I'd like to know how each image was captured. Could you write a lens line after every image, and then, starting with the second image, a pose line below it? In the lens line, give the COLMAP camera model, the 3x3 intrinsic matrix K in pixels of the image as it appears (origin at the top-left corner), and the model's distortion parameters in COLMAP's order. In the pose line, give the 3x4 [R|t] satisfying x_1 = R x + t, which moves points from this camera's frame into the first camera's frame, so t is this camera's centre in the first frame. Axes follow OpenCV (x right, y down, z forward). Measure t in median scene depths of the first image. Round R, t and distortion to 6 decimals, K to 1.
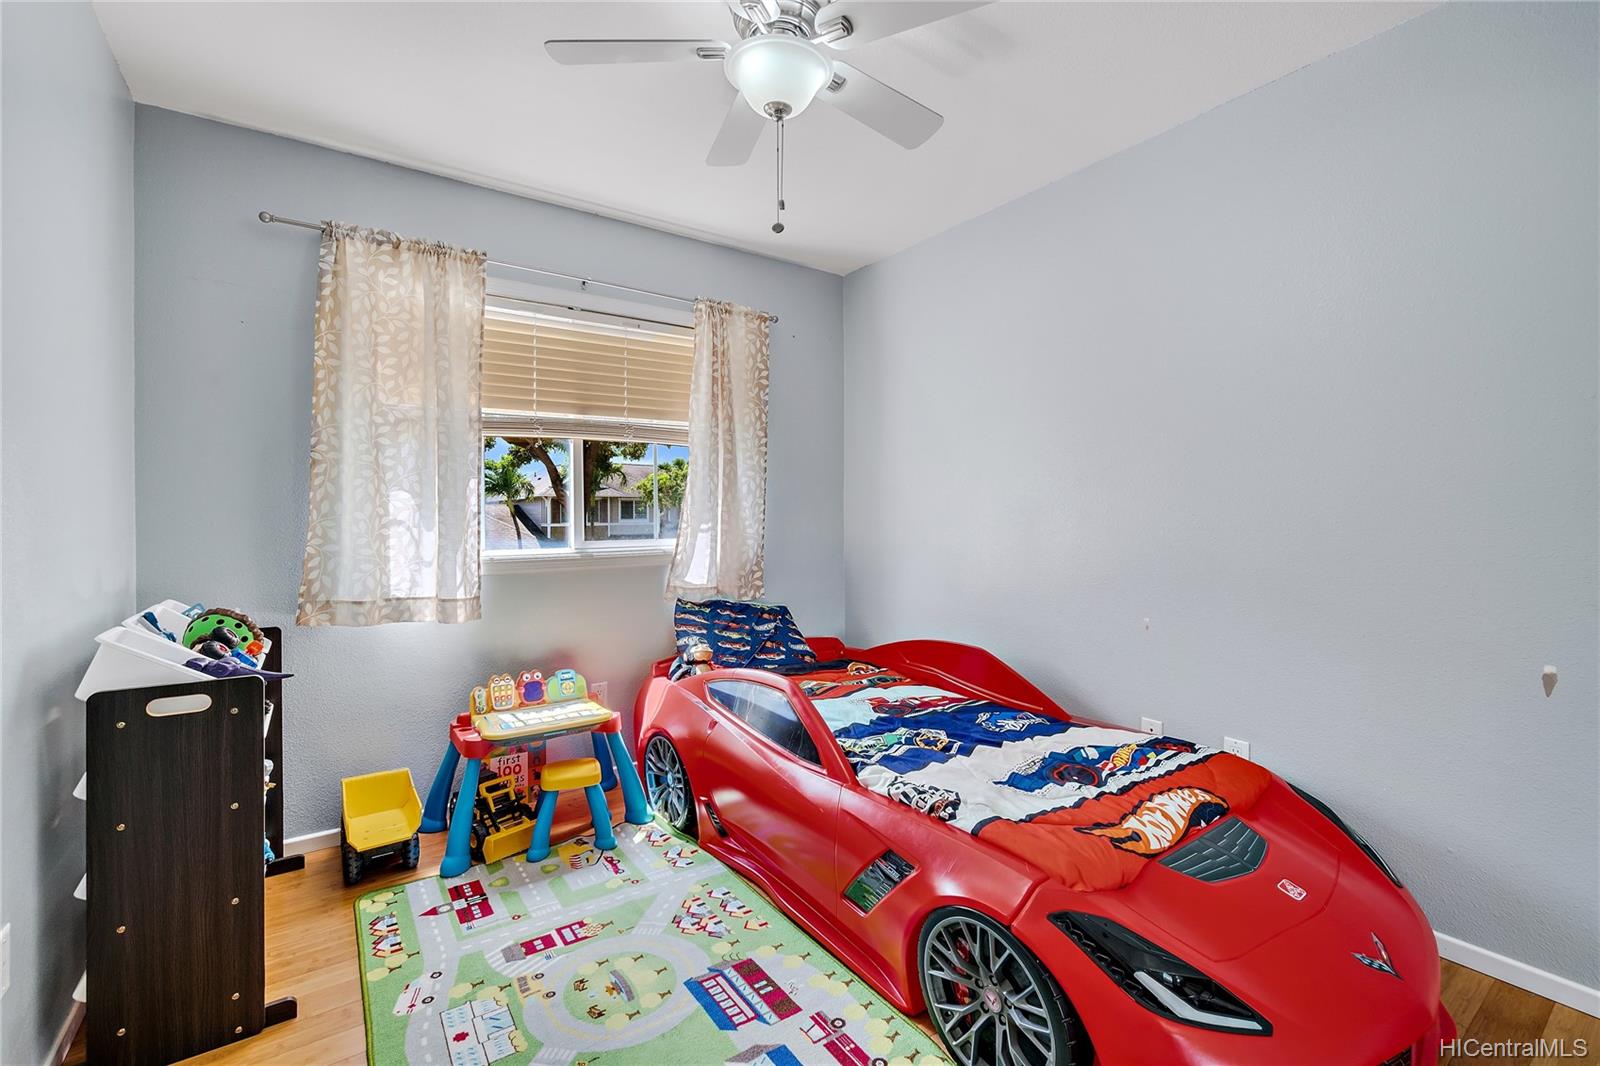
lens RADIAL K [[687.9, 0, 802.7], [0, 687.9, 513.9], [0, 0, 1]] dist [-0.011022, -0.000100]
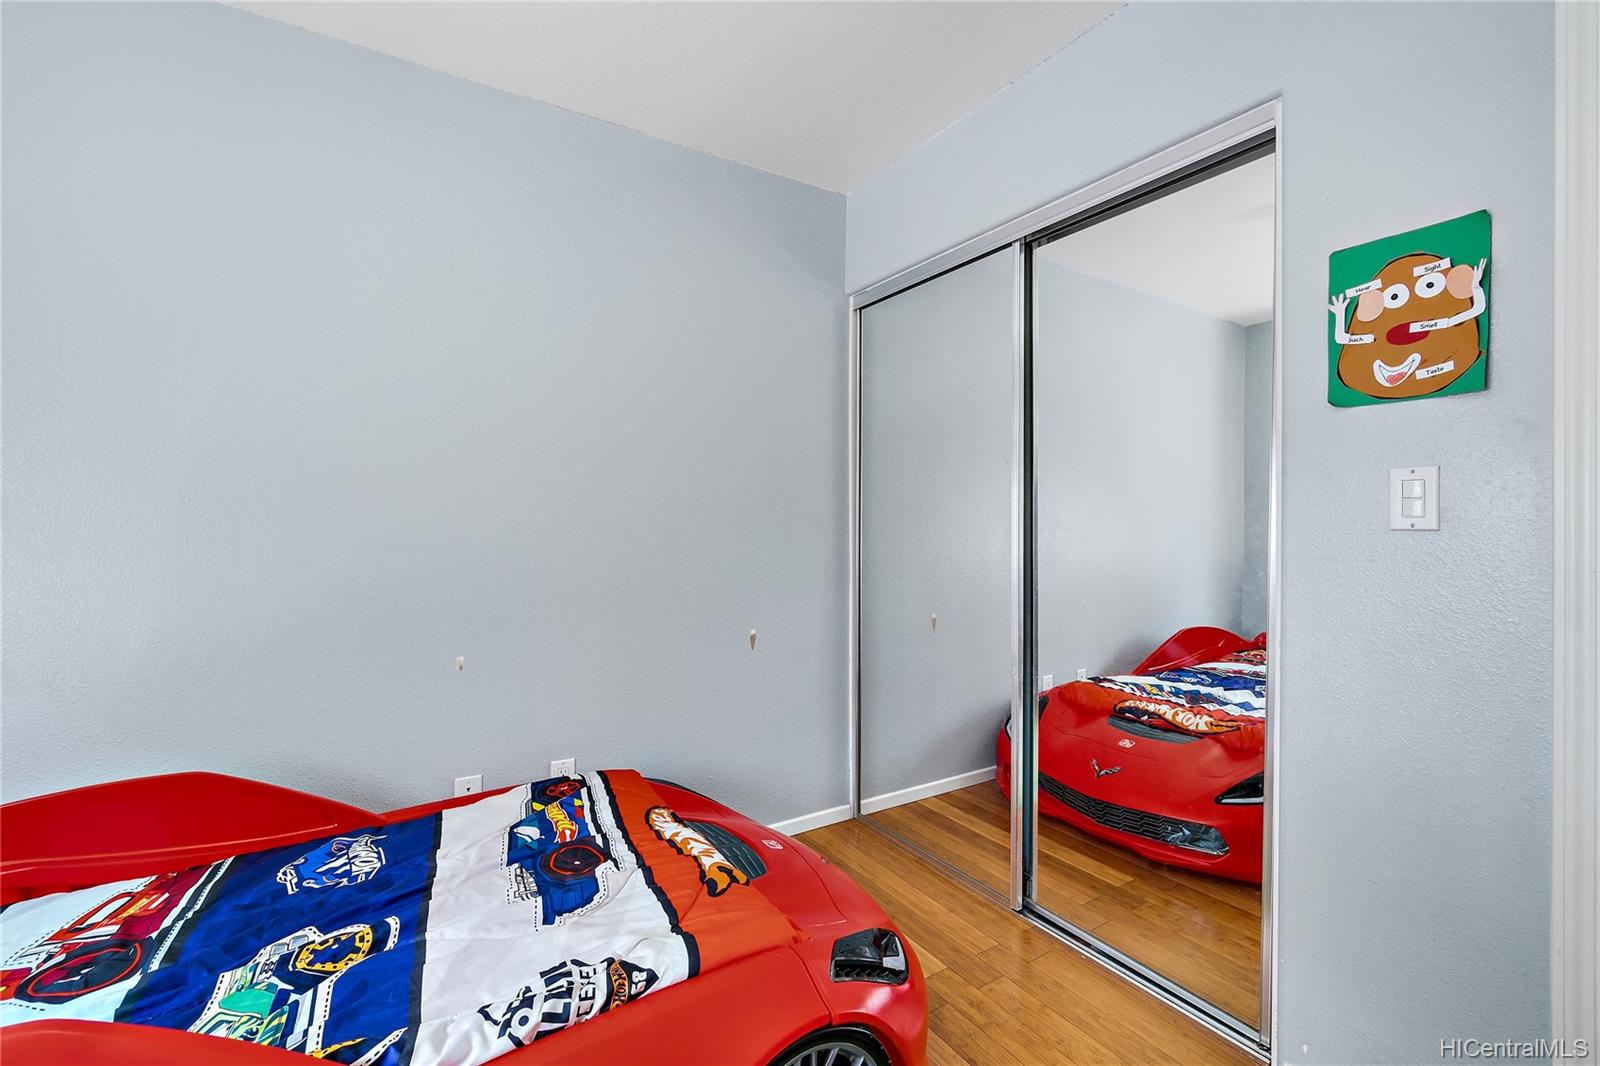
lens RADIAL K [[689.9, 0, 794.4], [0, 689.9, 529.6], [0, 0, 1]] dist [-0.002667, -0.000223]
pose [[0.066017, -0.001448, 0.997817, -0.367515], [0.000406, 0.999999, 0.001425, -0.003059], [-0.997818, 0.000311, 0.066017, 0.664838]]
